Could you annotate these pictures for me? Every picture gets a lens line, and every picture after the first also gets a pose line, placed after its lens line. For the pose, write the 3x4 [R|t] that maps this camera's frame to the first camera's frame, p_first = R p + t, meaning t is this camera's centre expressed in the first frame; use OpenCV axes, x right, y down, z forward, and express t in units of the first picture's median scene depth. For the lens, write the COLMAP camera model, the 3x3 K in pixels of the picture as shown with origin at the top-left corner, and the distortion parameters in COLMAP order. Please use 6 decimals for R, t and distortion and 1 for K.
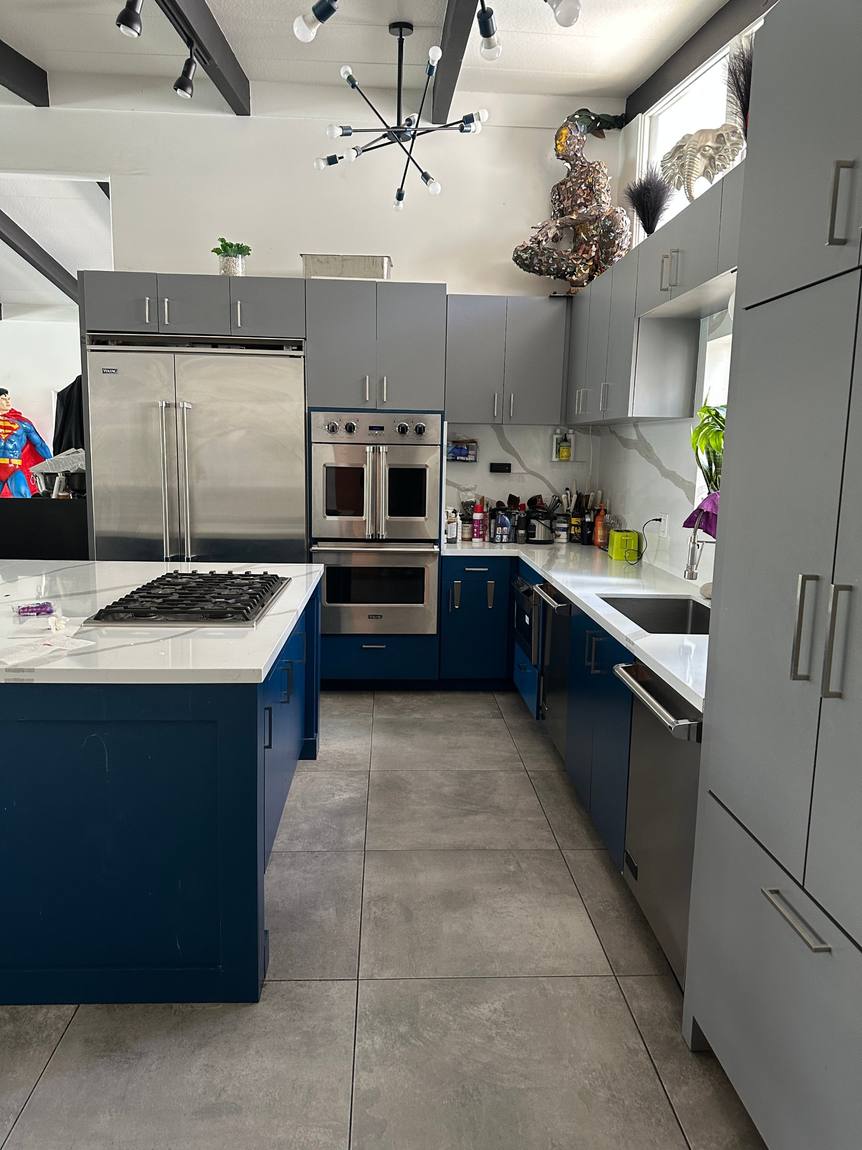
lens RADIAL K [[854.1, 0, 431.4], [0, 854.1, 581.6], [0, 0, 1]] dist [0.052783, -0.043999]
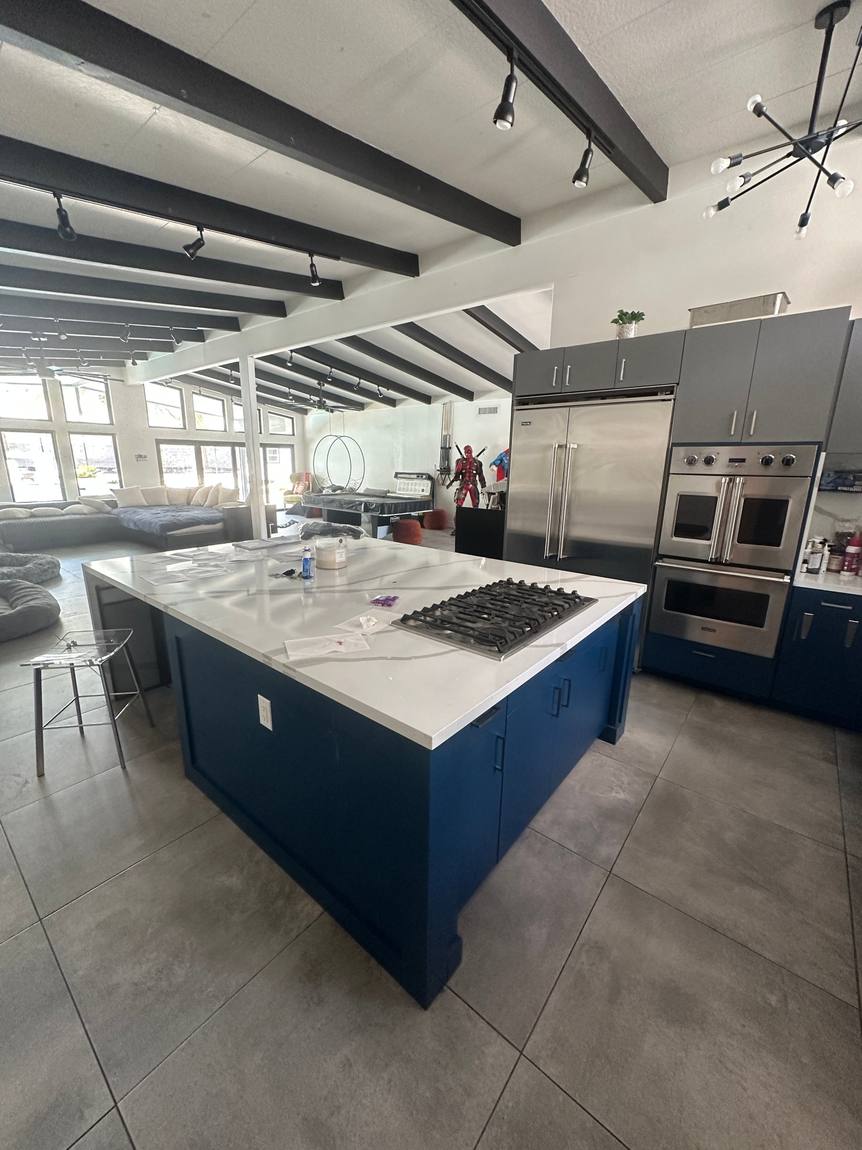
lens RADIAL K [[463.2, 0, 431.0], [0, 463.2, 574.7], [0, 0, 1]] dist [0.004931, -0.000810]
pose [[0.740290, 0.152253, -0.654821, 0.055297], [-0.103072, 0.988207, 0.113243, -0.064416], [0.664340, -0.016339, 0.747252, 0.306481]]
